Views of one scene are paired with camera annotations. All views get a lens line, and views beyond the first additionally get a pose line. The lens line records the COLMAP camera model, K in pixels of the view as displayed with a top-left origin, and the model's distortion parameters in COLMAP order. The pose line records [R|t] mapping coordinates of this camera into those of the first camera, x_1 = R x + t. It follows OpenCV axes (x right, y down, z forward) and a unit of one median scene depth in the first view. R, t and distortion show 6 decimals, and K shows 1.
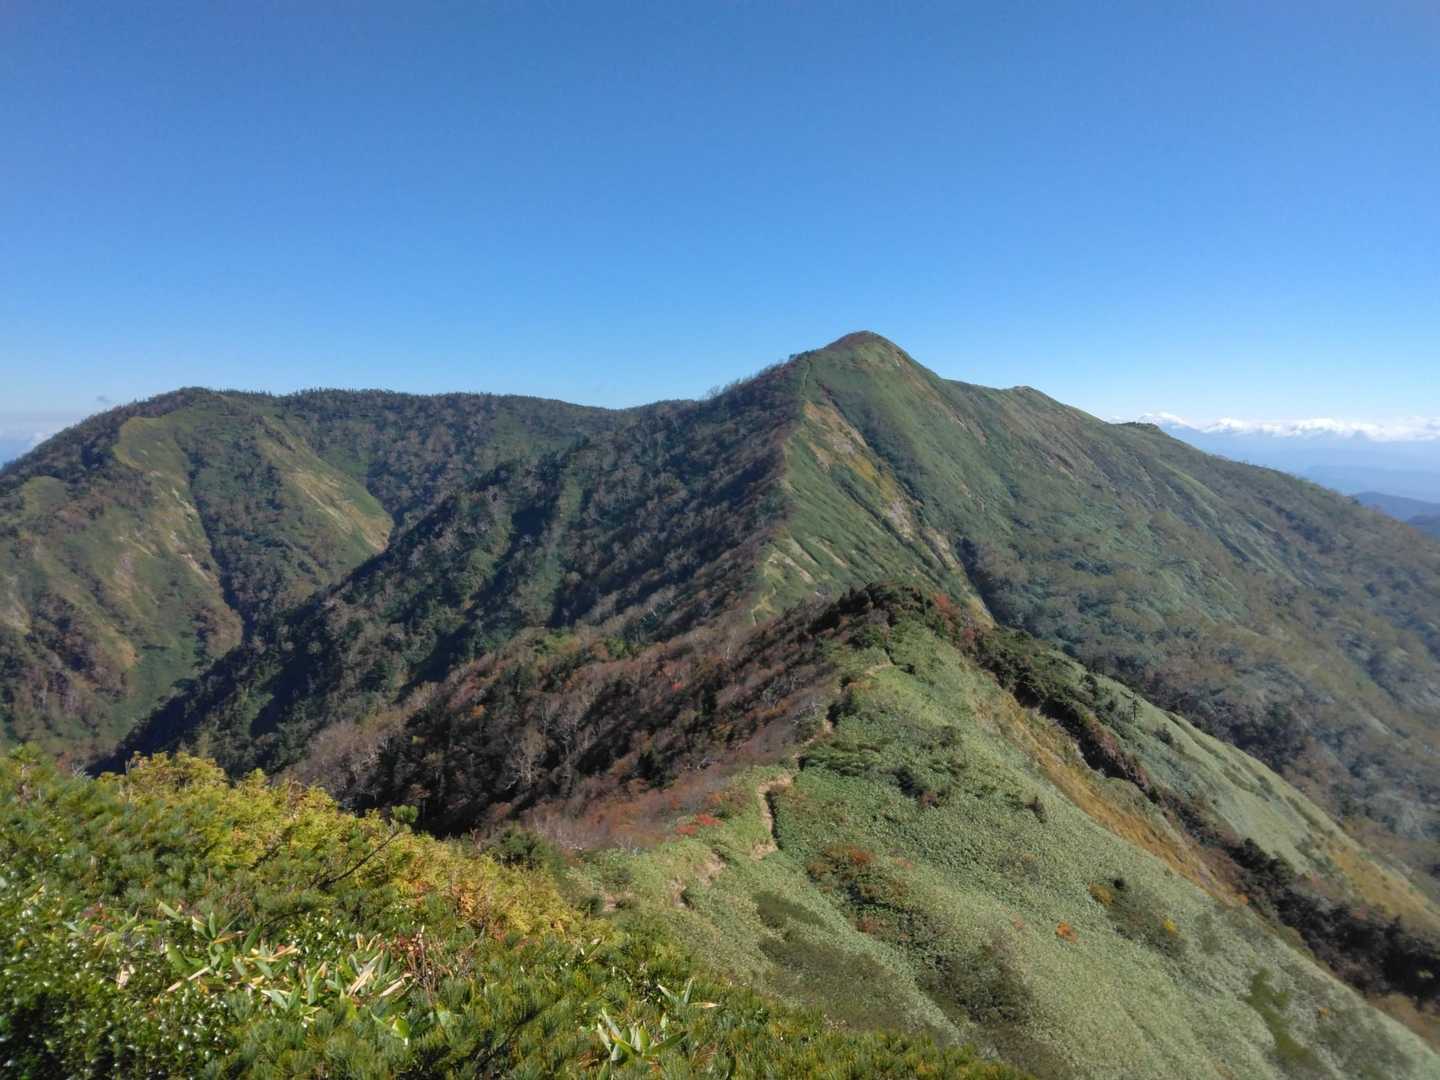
lens RADIAL K [[1038.9, 0, 720.0], [0, 1038.9, 540.0], [0, 0, 1]] dist [0.012456, -0.000268]
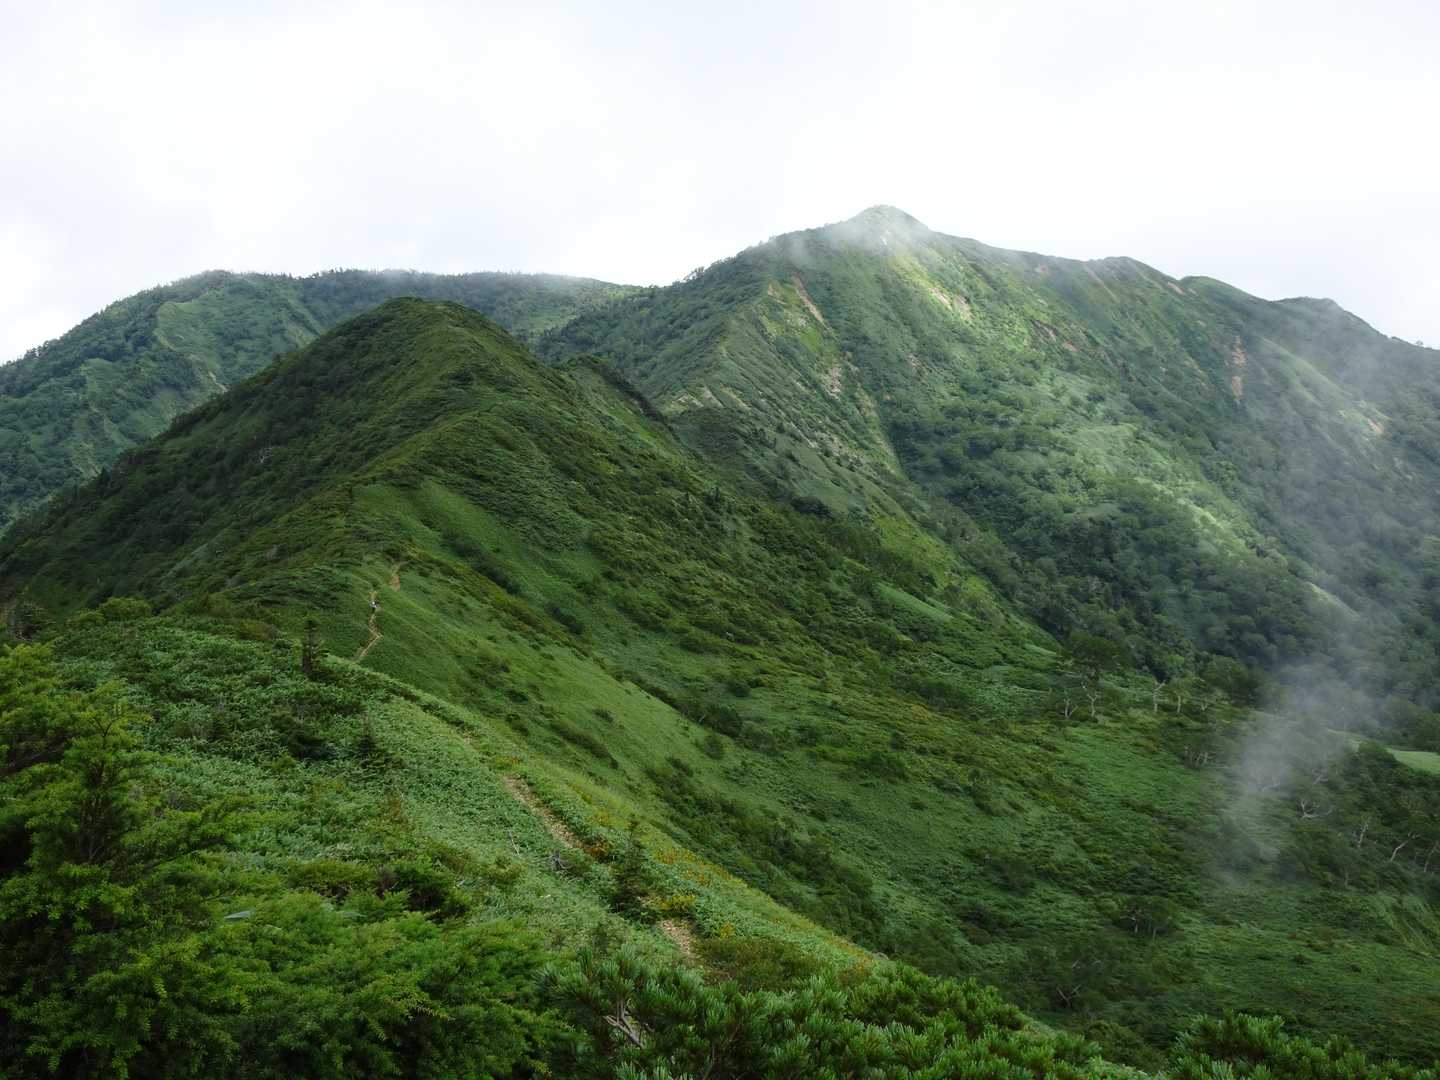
lens RADIAL K [[1839.2, 0, 720.0], [0, 1839.2, 540.0], [0, 0, 1]] dist [0.011140, 0.038372]
pose [[0.989738, 0.008776, -0.142622, 0.330614], [-0.006947, 0.999887, 0.013316, 0.126345], [0.142723, -0.012188, 0.989688, -1.024640]]
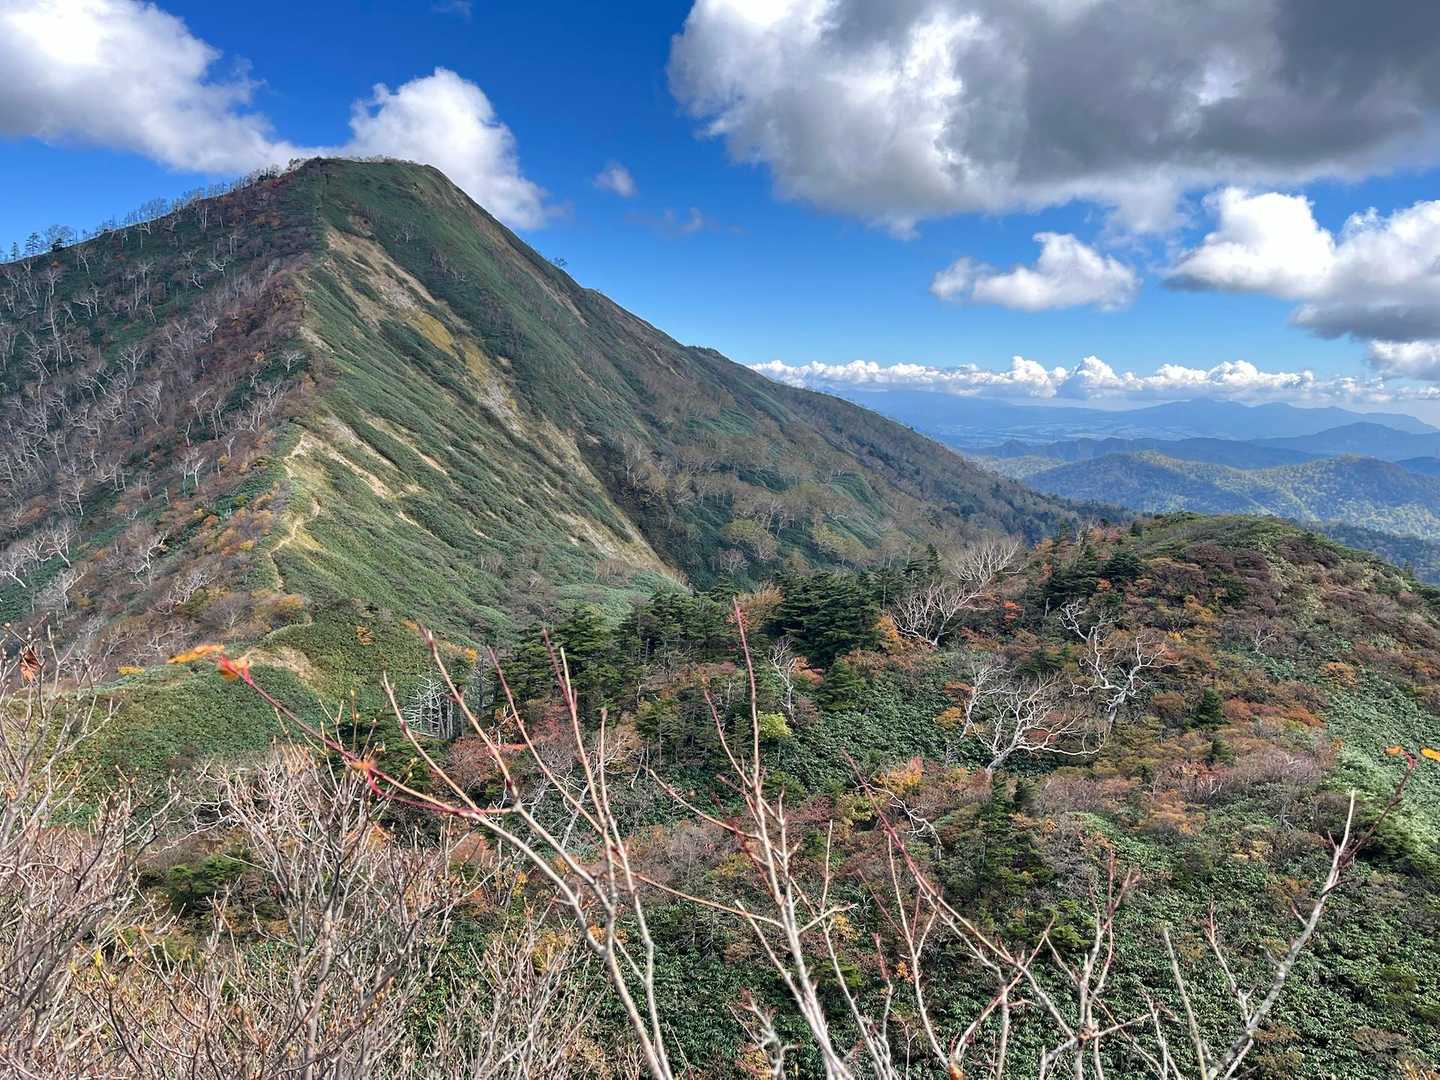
lens RADIAL K [[1053.2, 0, 720.0], [0, 1053.2, 540.0], [0, 0, 1]] dist [0.019243, -0.002093]
pose [[0.894406, -0.049525, 0.444505, 0.003888], [0.033484, 0.998476, 0.043873, 0.033306], [-0.446000, -0.024357, 0.894701, 0.356908]]
